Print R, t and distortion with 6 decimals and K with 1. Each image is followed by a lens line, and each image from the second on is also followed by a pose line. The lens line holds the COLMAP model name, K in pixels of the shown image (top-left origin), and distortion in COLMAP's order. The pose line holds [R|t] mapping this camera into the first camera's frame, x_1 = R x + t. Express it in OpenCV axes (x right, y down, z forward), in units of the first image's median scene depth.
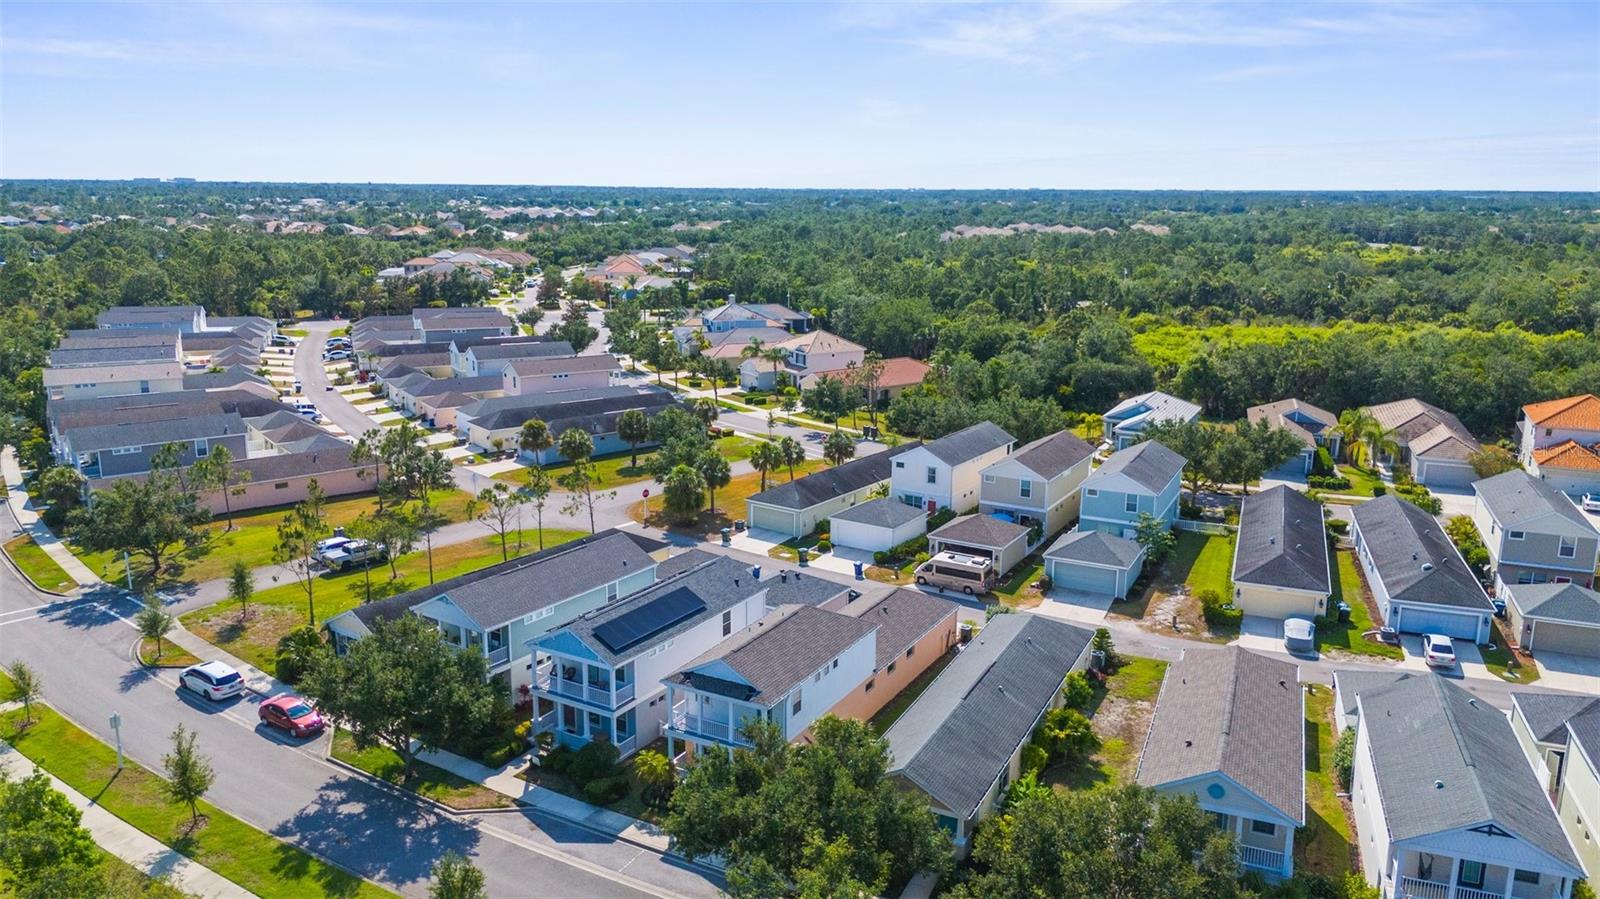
lens RADIAL K [[1152.8, 0, 800.0], [0, 1152.8, 449.5], [0, 0, 1]] dist [0.085108, -0.101404]
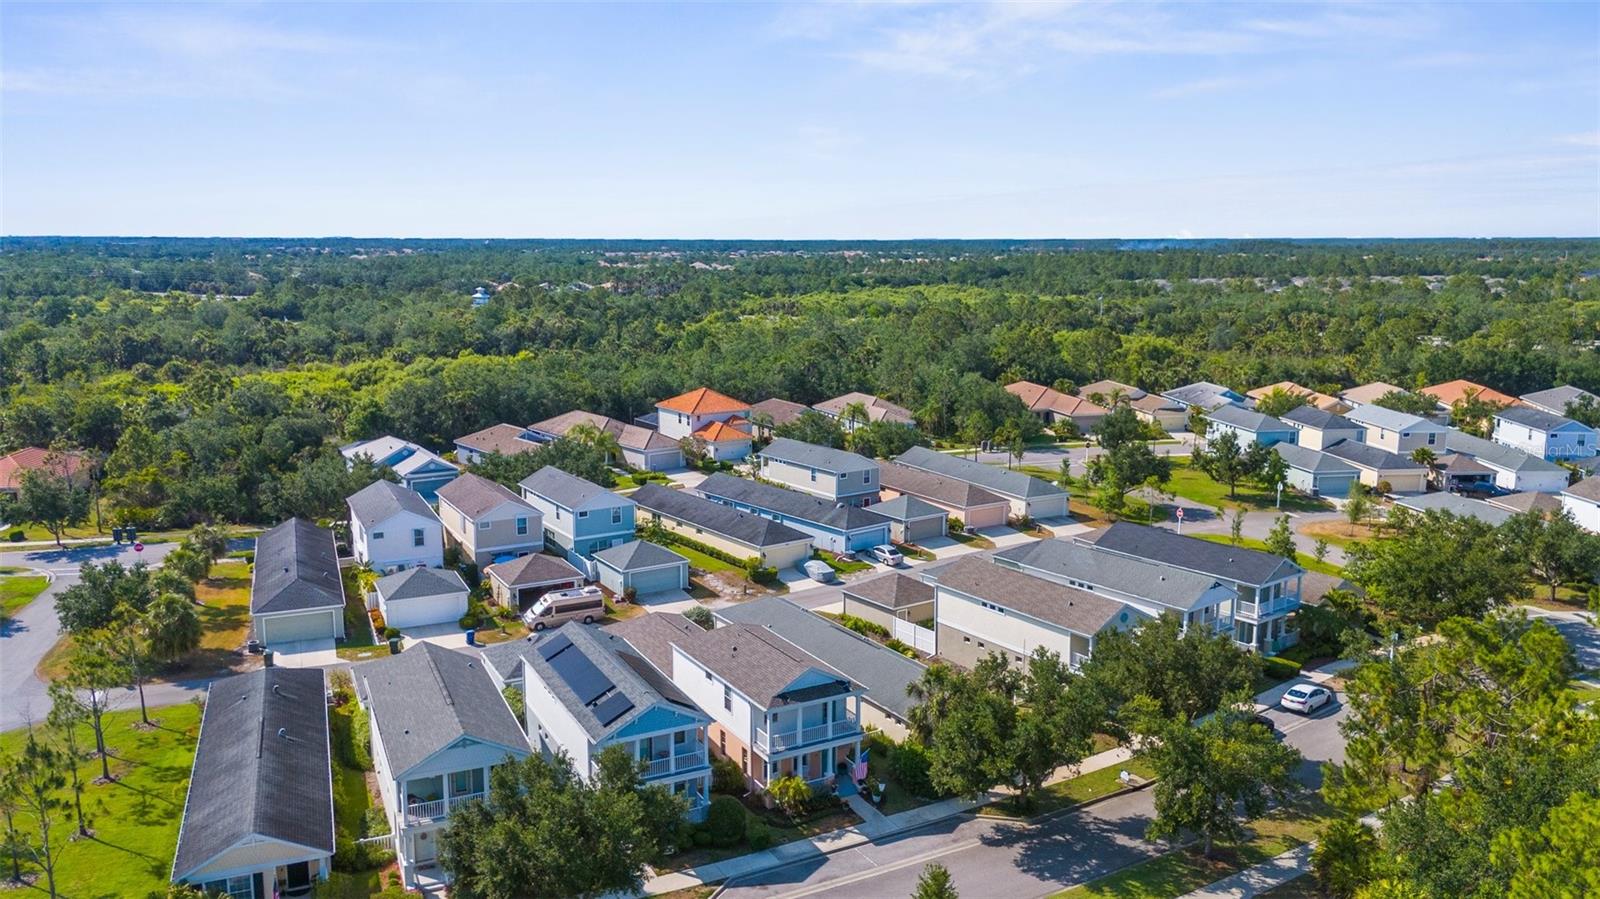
lens RADIAL K [[1184.4, 0, 792.4], [0, 1184.4, 444.9], [0, 0, 1]] dist [0.093259, -0.108052]
pose [[0.540897, -0.152745, 0.827103, -0.528745], [0.191027, 0.979983, 0.056053, -0.049297], [-0.819109, 0.127680, 0.559249, 0.196475]]
